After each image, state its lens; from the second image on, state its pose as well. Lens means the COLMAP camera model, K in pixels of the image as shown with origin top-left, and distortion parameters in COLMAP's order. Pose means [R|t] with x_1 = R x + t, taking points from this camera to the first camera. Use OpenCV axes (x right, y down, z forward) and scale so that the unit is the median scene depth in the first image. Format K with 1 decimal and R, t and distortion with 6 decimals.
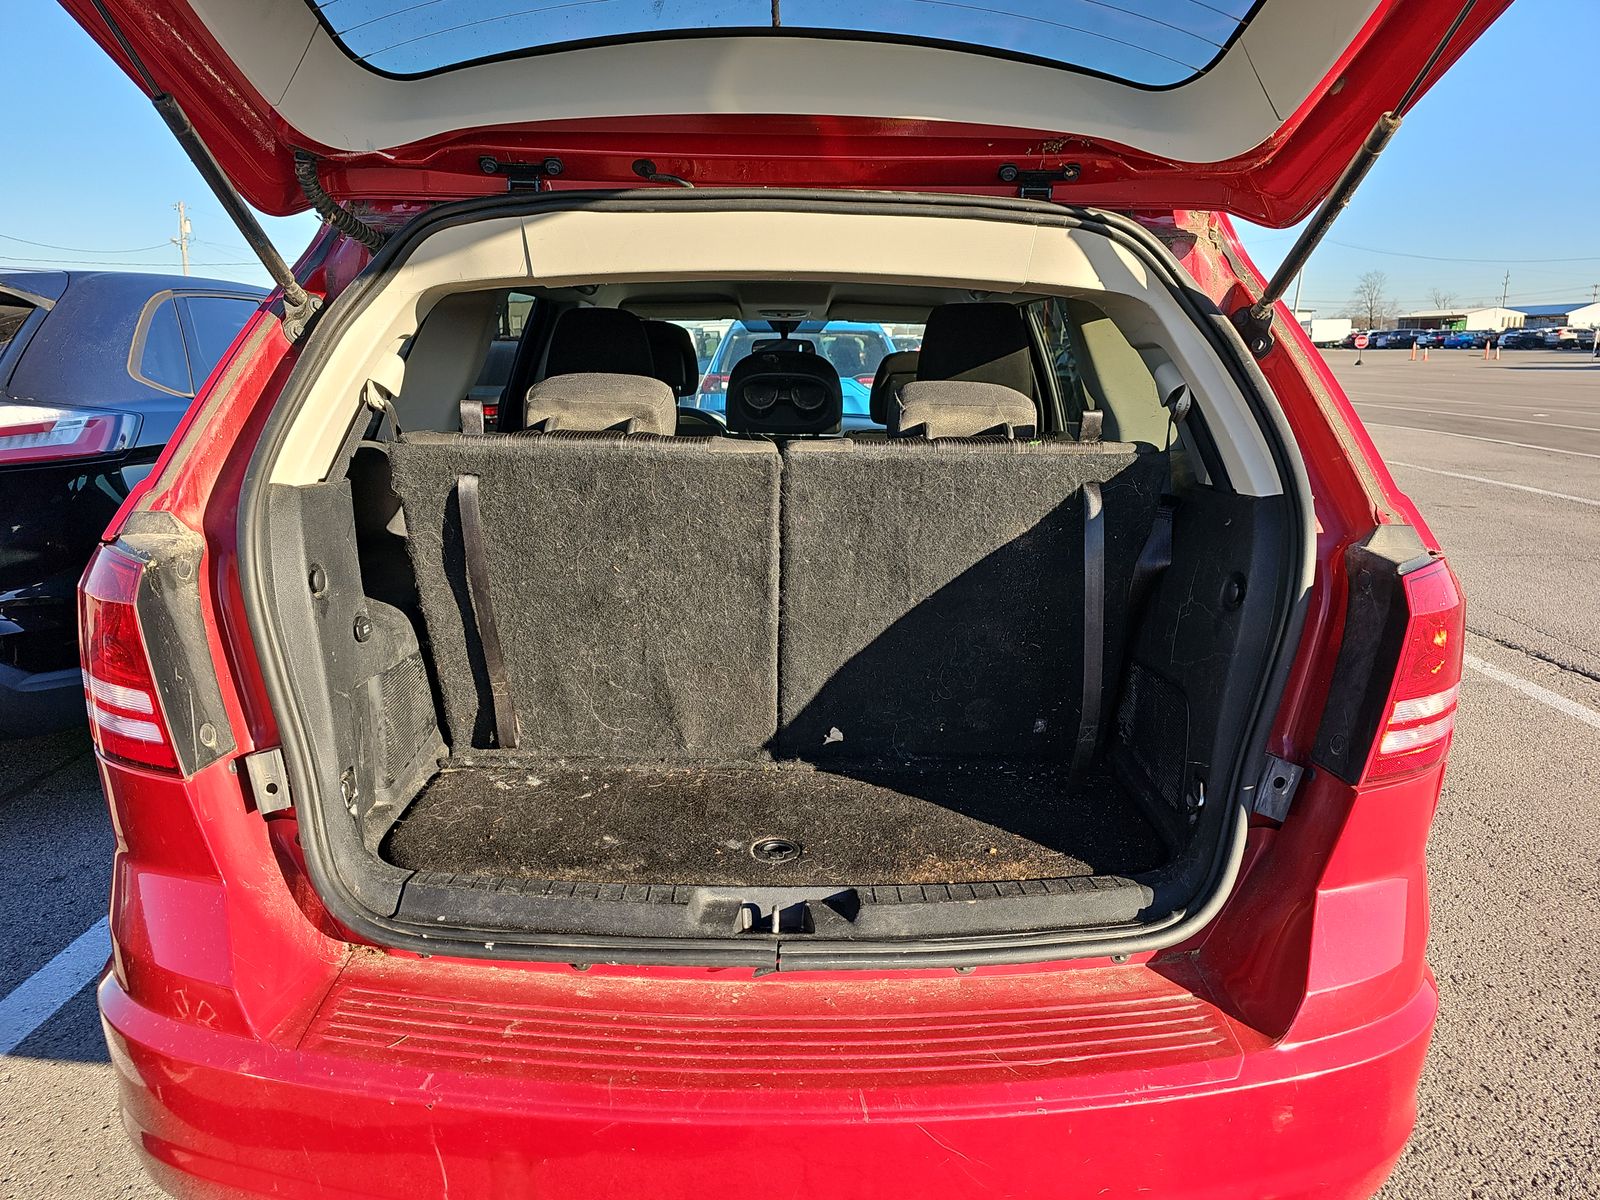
lens RADIAL K [[1073.1, 0, 810.9], [0, 1073.1, 601.3], [0, 0, 1]] dist [0.055327, -0.025585]
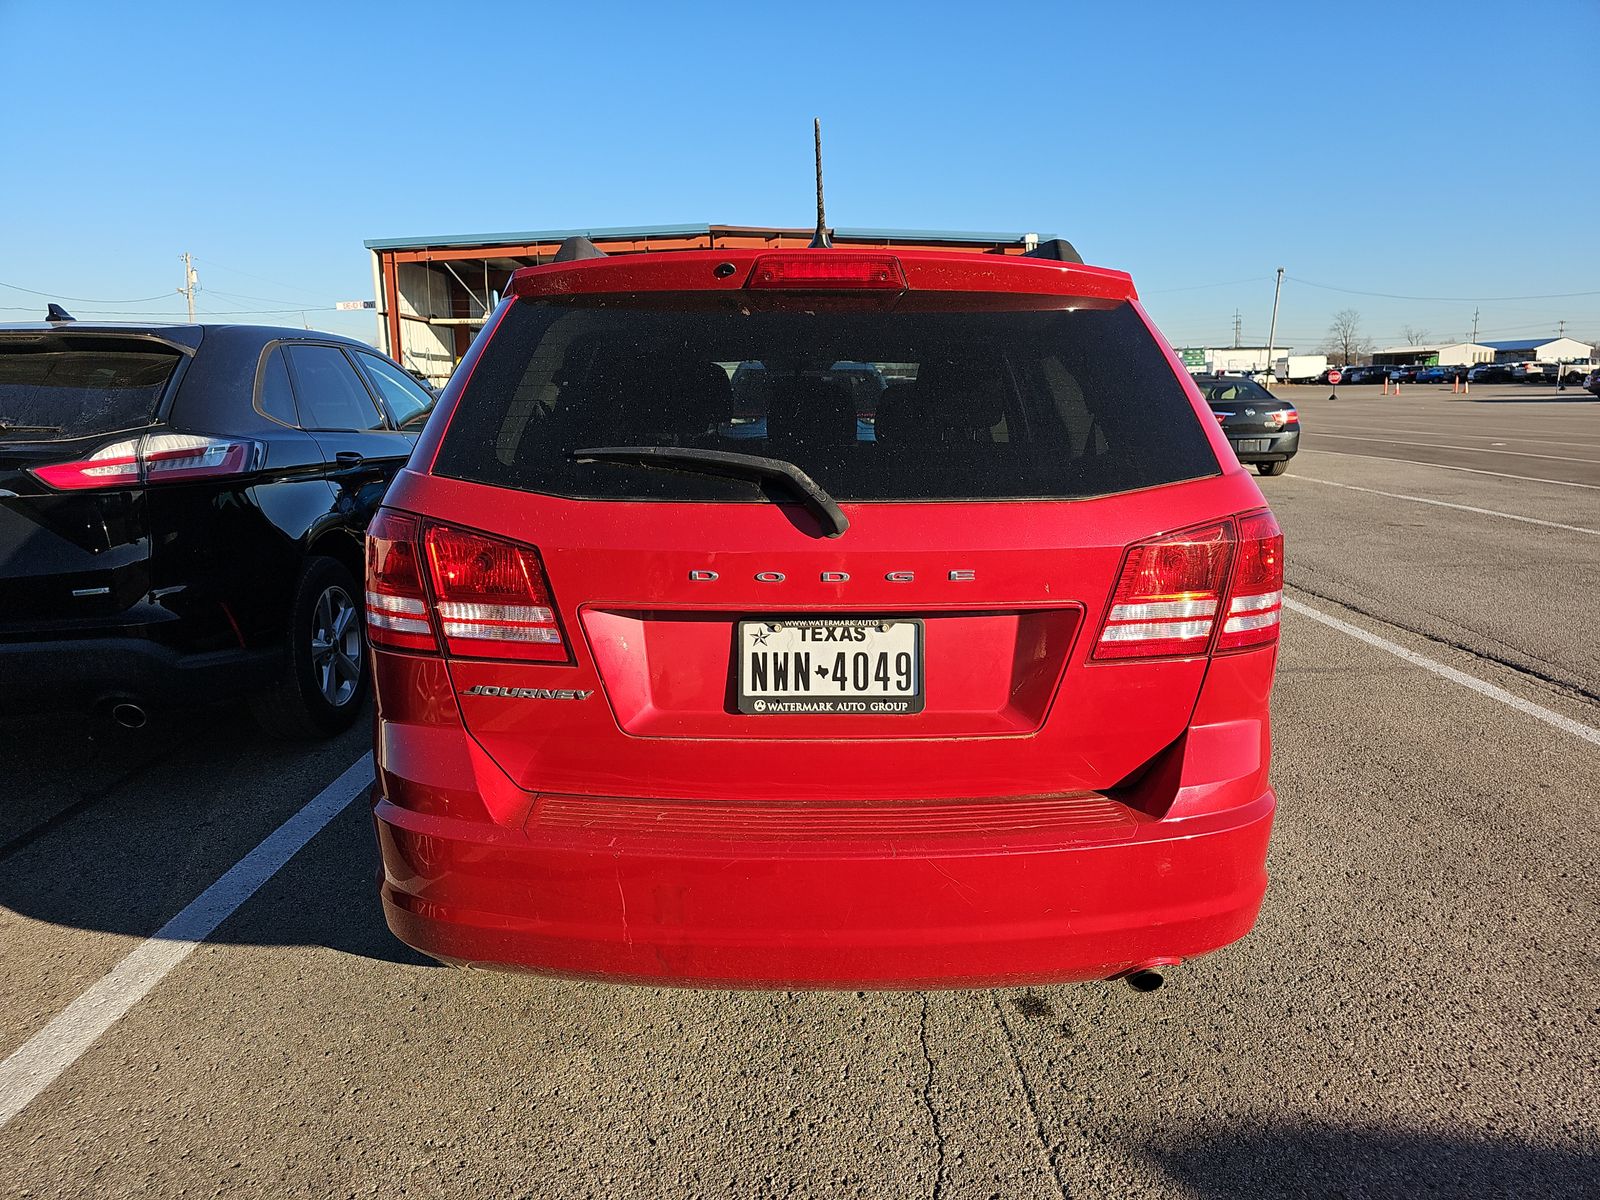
lens RADIAL K [[1058.5, 0, 800.0], [0, 1058.5, 600.0], [0, 0, 1]] dist [0.065913, -0.032733]
pose [[0.999965, -0.007985, -0.002668, -0.005827], [0.007888, 0.999372, -0.034543, 0.011281], [0.002942, 0.034520, 0.999400, -0.041098]]
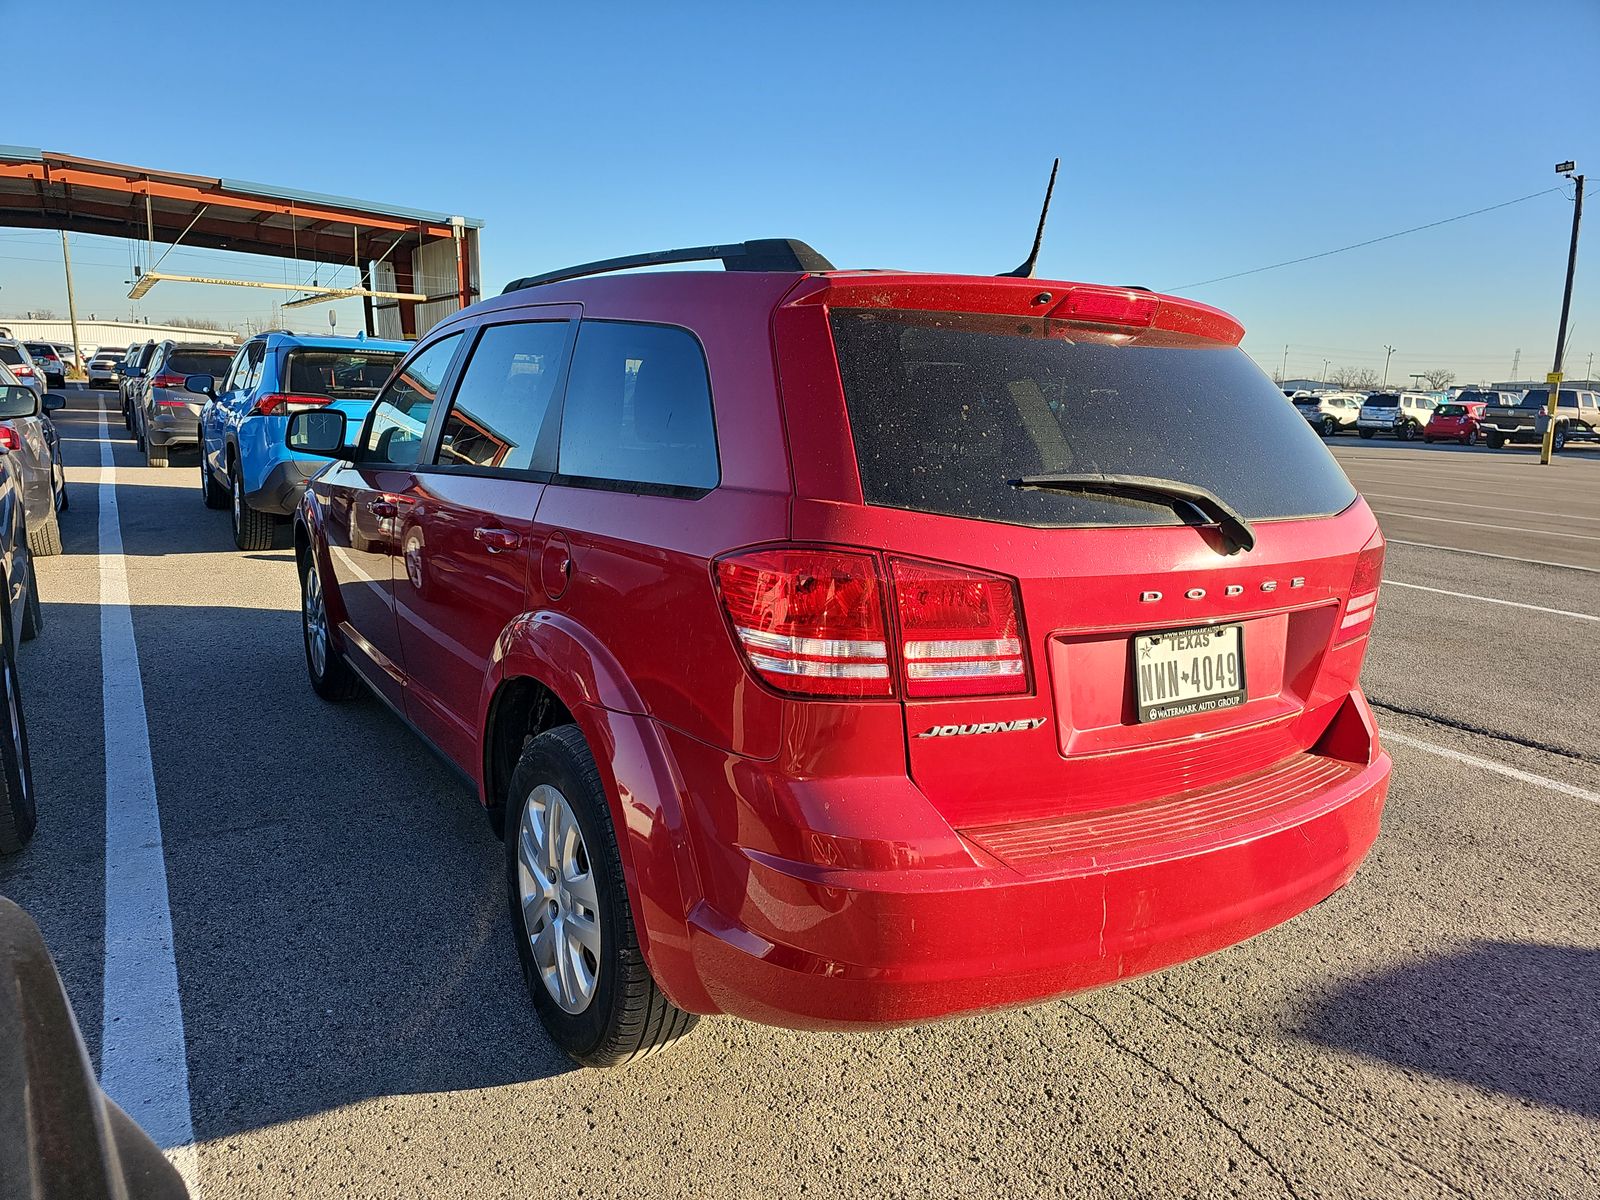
lens RADIAL K [[1073.1, 0, 810.9], [0, 1073.1, 601.3], [0, 0, 1]] dist [0.055327, -0.025585]
pose [[0.855880, -0.071976, 0.512141, -0.112529], [0.085181, 0.996363, -0.002325, 0.002161], [-0.510111, 0.045615, 0.858898, -0.012850]]
